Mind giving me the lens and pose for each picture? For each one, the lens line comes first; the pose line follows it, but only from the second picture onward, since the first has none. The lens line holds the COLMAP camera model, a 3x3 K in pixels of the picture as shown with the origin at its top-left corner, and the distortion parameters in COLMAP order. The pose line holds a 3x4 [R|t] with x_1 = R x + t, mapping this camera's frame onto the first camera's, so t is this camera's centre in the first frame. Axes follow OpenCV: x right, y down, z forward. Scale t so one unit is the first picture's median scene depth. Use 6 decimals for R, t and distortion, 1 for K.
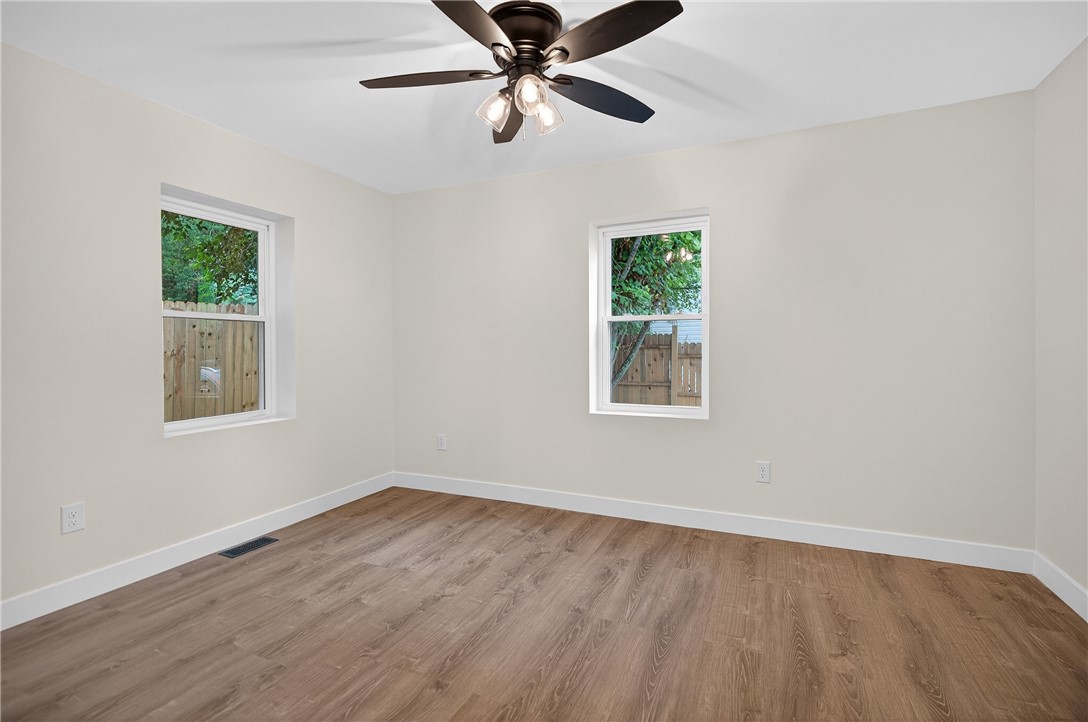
lens RADIAL K [[492.9, 0, 549.6], [0, 492.9, 344.4], [0, 0, 1]] dist [-0.000732, -0.000095]
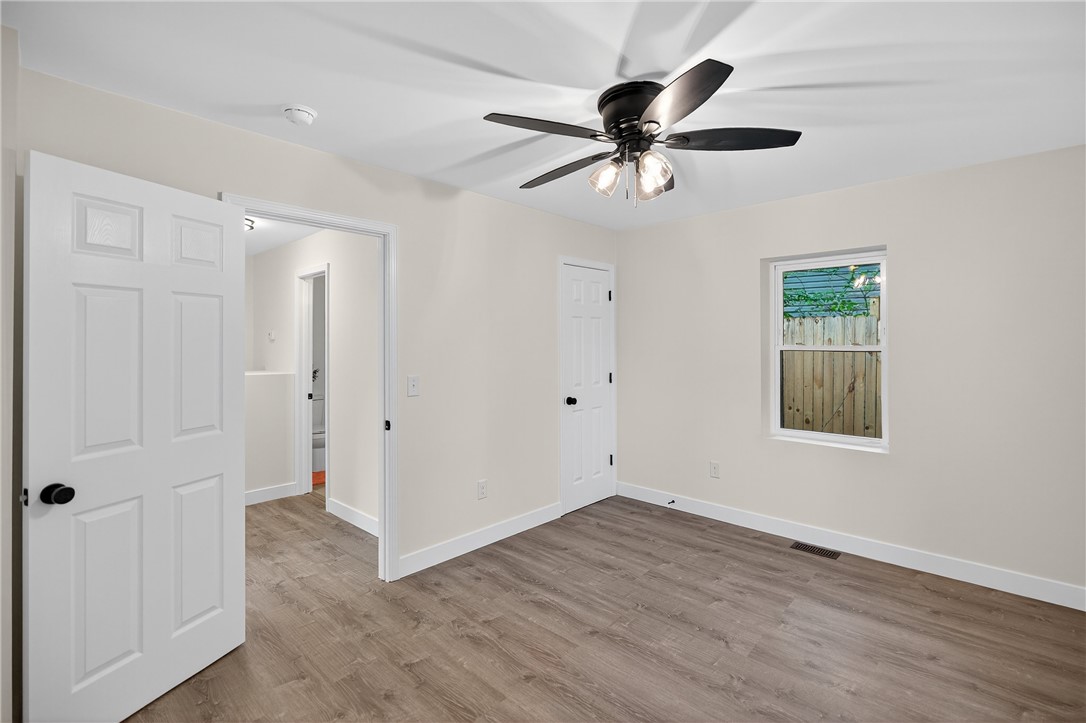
lens RADIAL K [[492.0, 0, 548.6], [0, 492.0, 344.9], [0, 0, 1]] dist [-0.000732, -0.000095]
pose [[-0.318626, 0.012952, -0.947792, 0.791577], [0.012972, 0.999873, 0.009303, -0.102942], [0.947792, -0.009331, -0.318754, 0.923256]]
